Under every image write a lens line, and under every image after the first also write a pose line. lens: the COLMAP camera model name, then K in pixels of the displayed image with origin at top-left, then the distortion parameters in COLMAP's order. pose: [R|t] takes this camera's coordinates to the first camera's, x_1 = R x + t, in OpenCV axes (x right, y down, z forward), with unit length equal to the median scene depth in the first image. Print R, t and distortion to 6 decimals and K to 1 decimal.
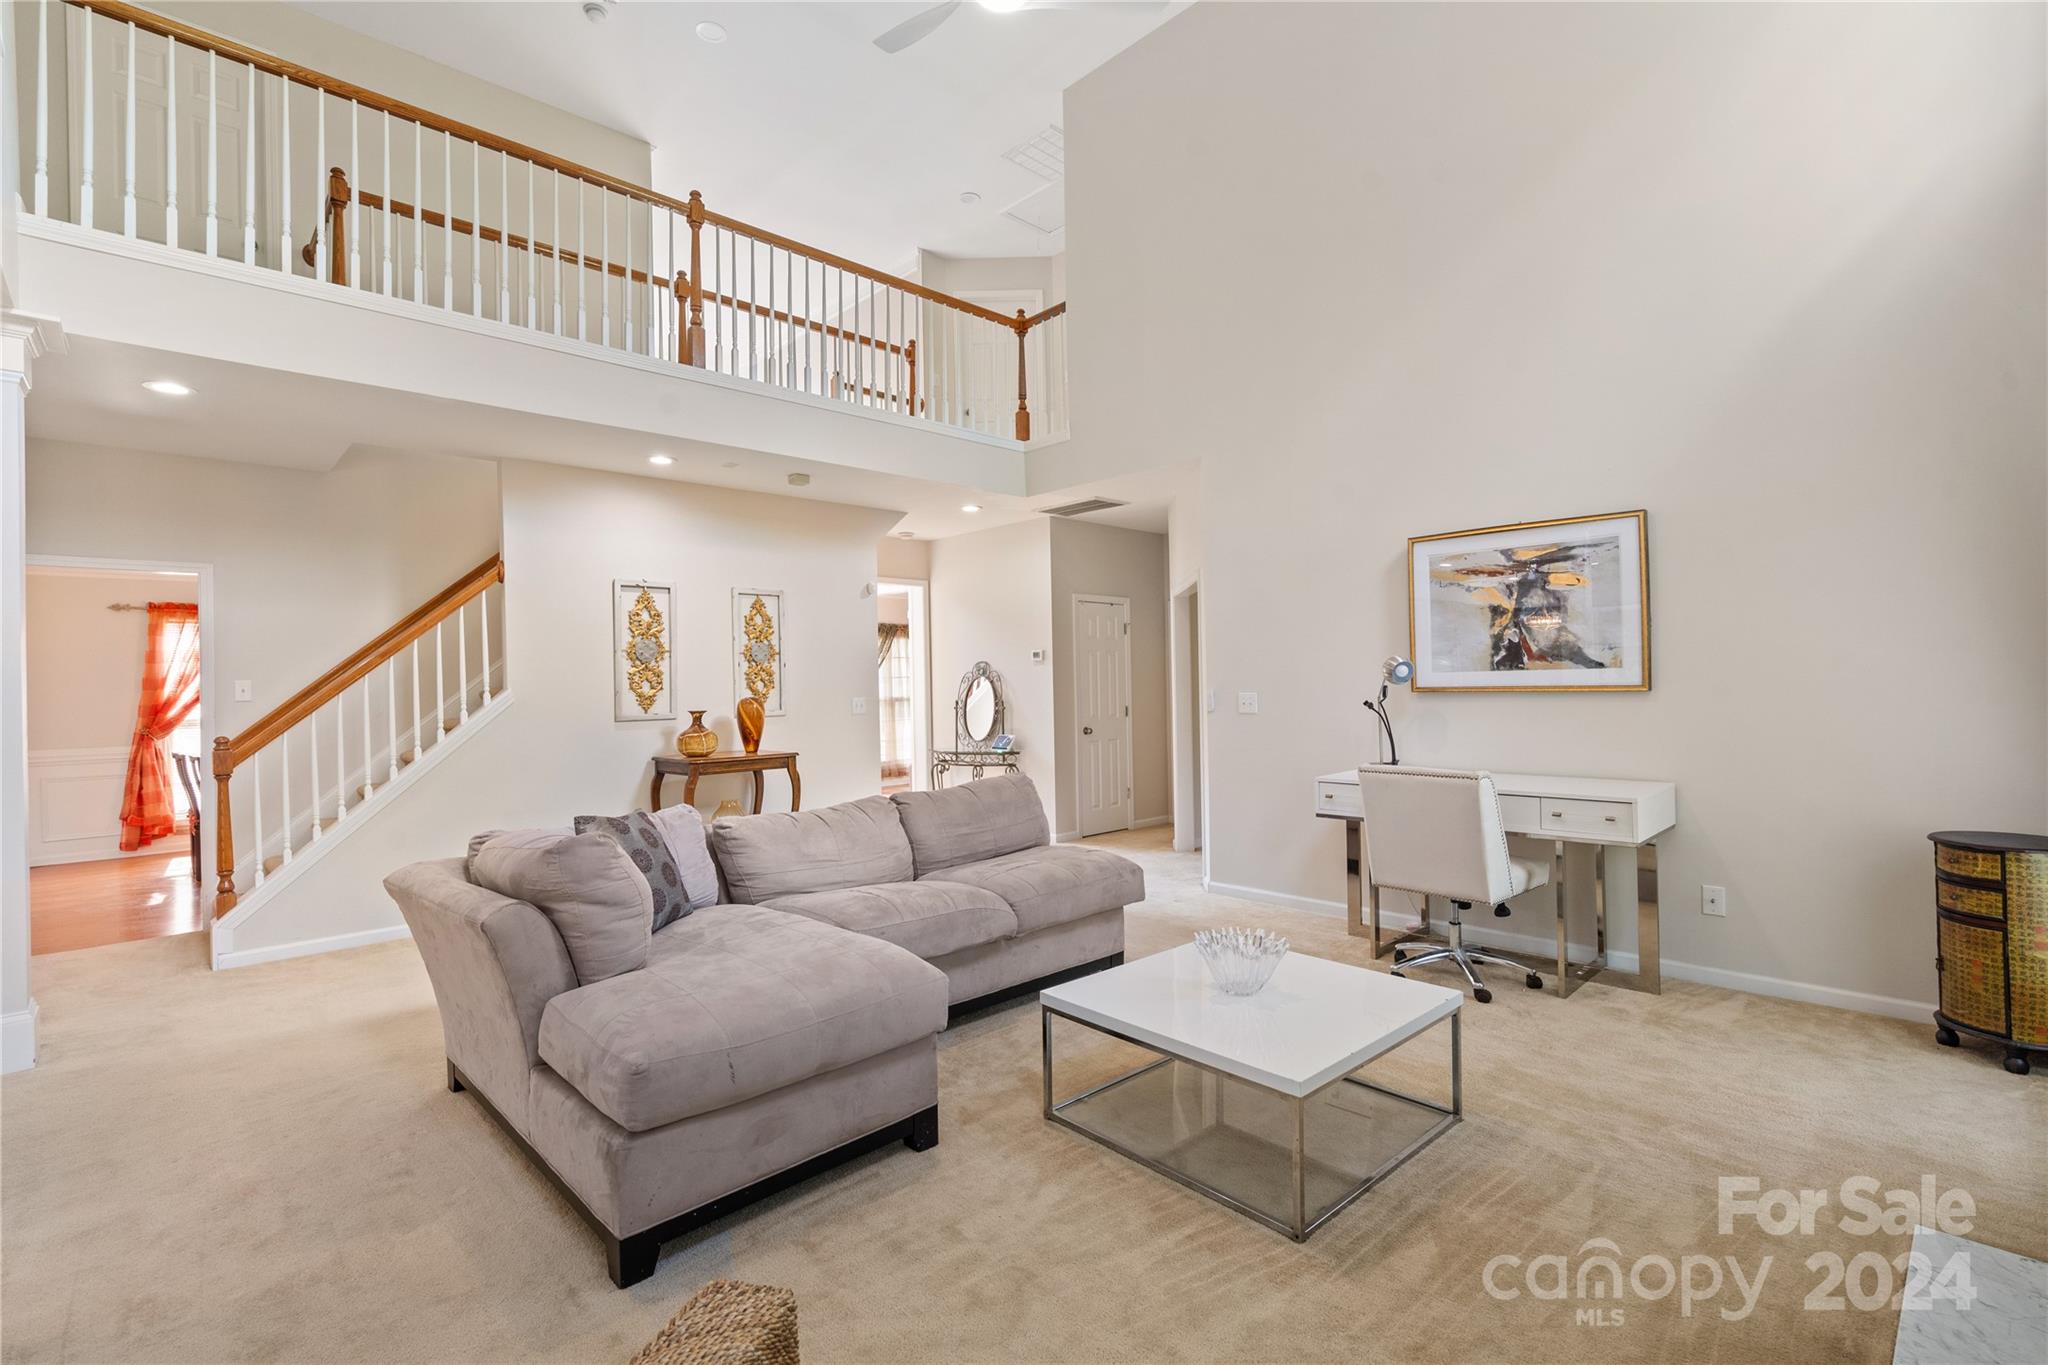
lens RADIAL K [[933.1, 0, 1024.0], [0, 933.1, 682.5], [0, 0, 1]] dist [-0.002616, 0.000541]
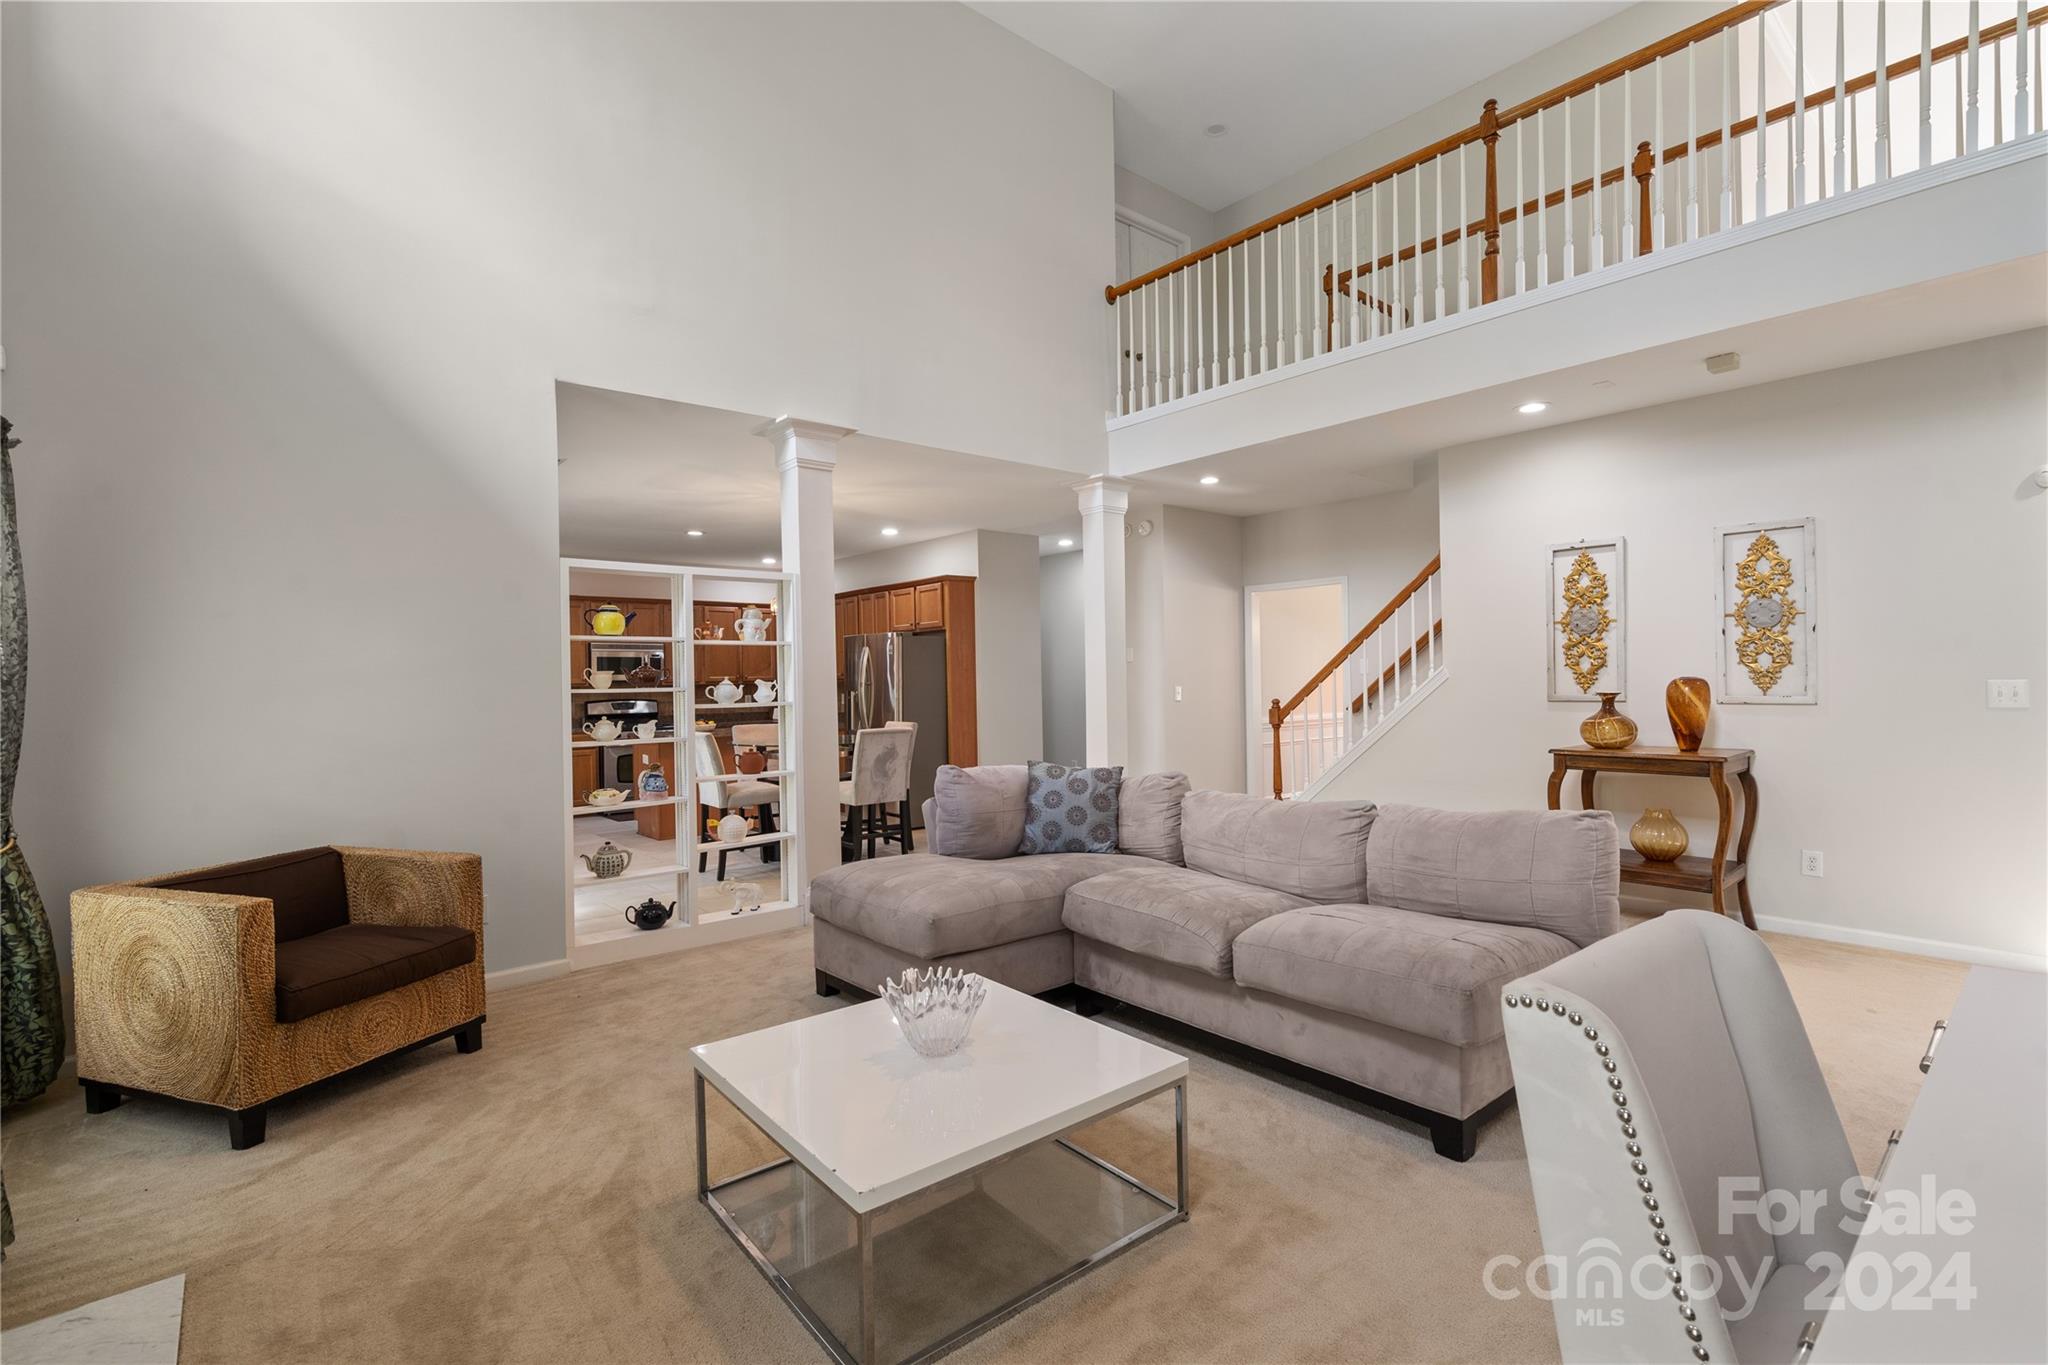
lens RADIAL K [[933.1, 0, 1024.0], [0, 933.1, 682.5], [0, 0, 1]] dist [-0.002616, 0.000541]
pose [[-0.060562, 0.021683, -0.997929, 0.527140], [0.017754, 0.999629, 0.020643, -0.004999], [0.998007, -0.016467, -0.060924, 0.568258]]
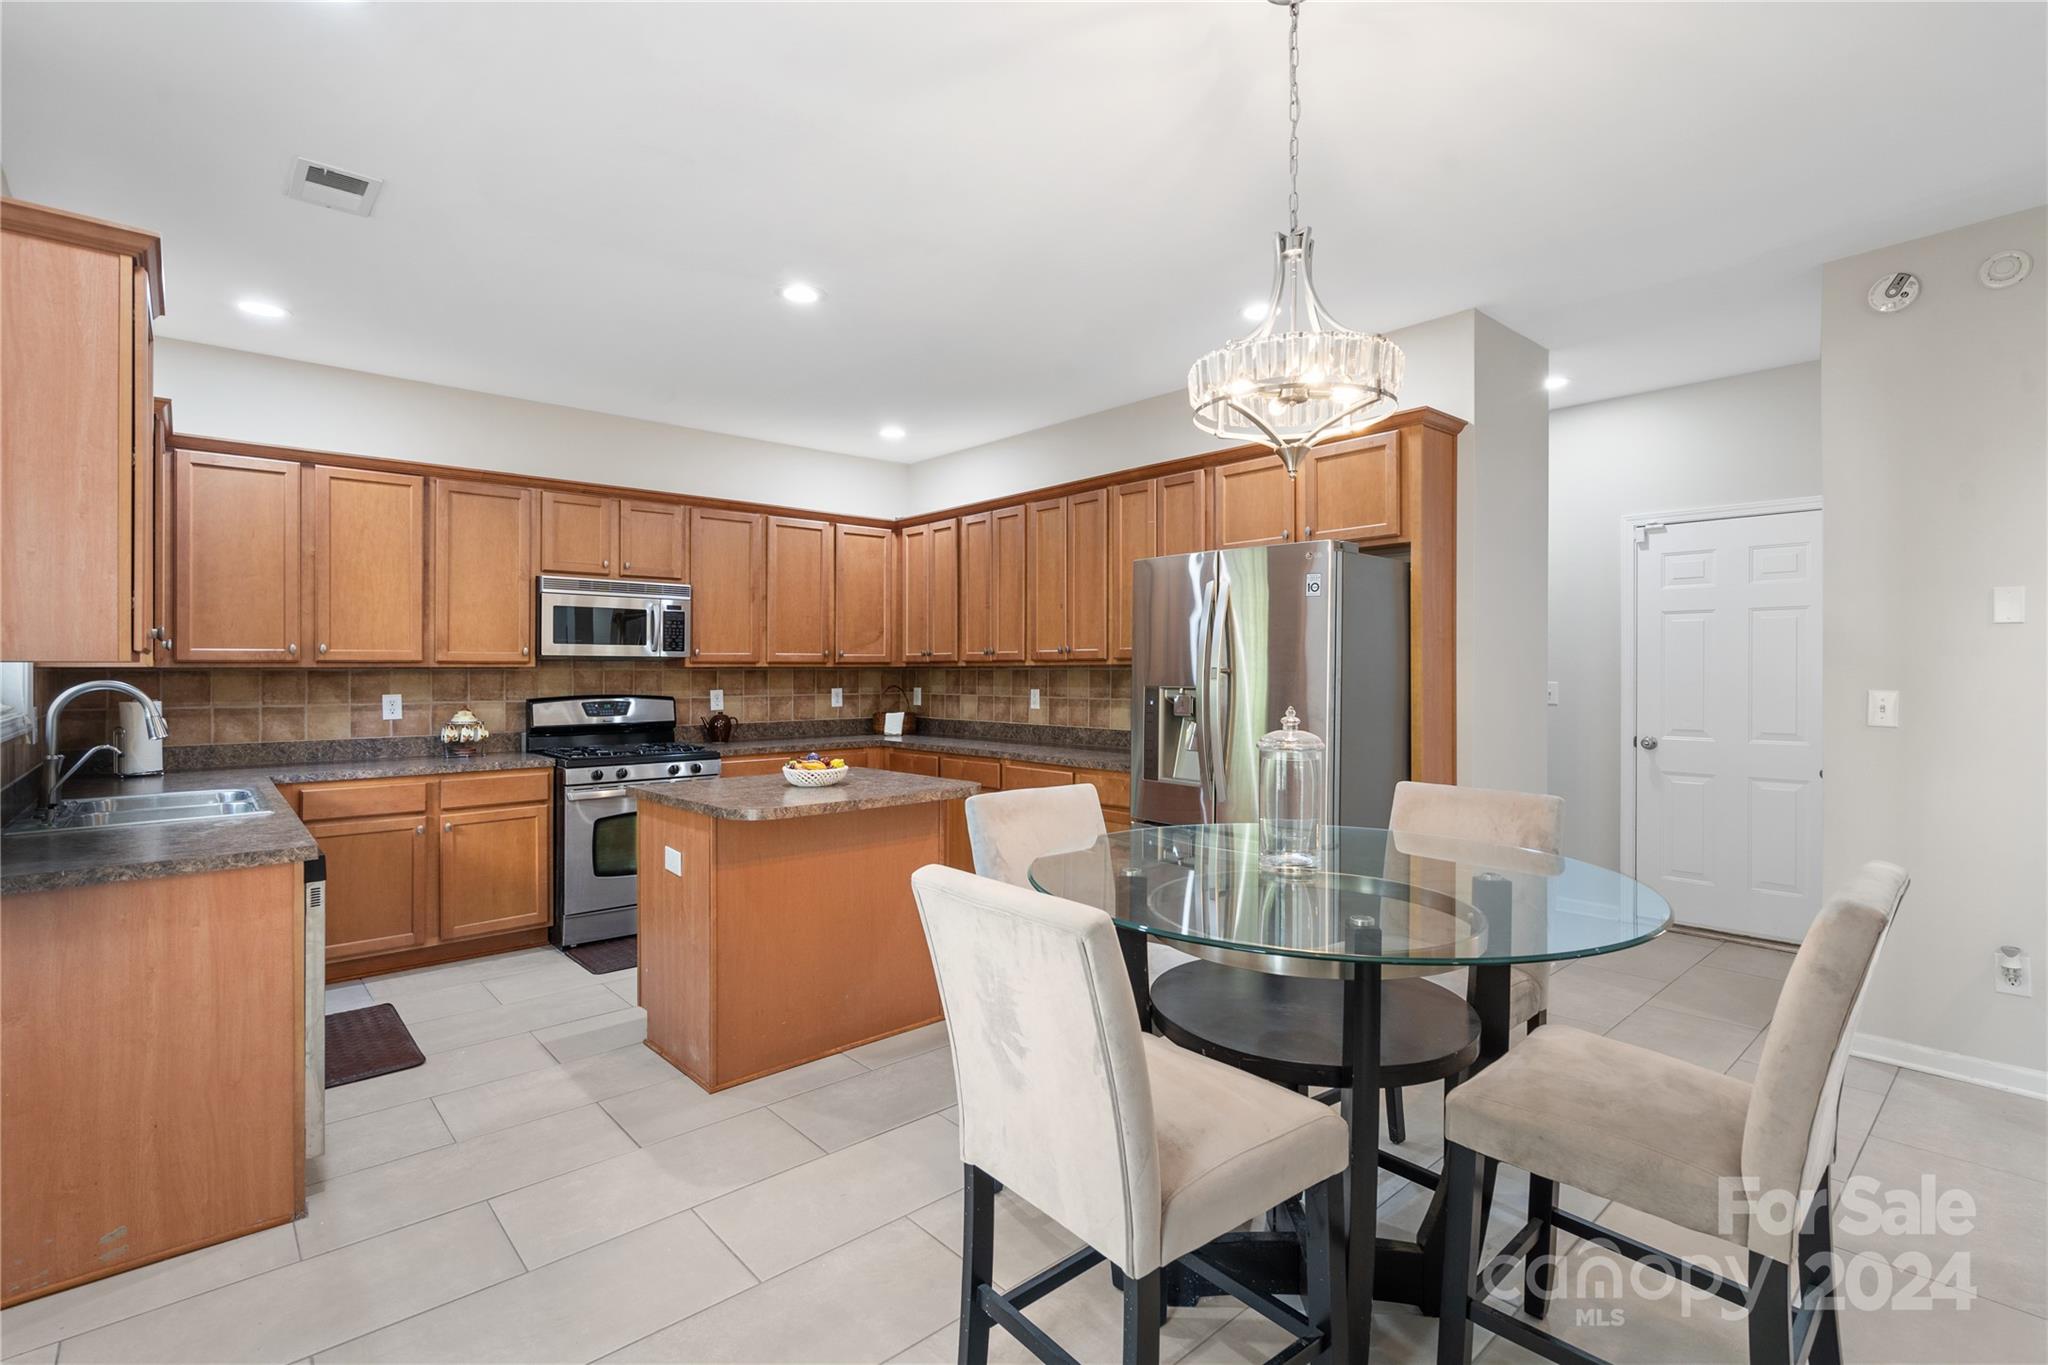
lens RADIAL K [[941.7, 0, 1025.3], [0, 941.7, 667.8], [0, 0, 1]] dist [0.002734, 0.000041]
pose [[-0.029819, 0.017930, -0.999394, -0.338253], [0.003969, 0.999833, 0.017820, 0.009734], [0.999547, -0.003436, -0.029885, 0.111011]]
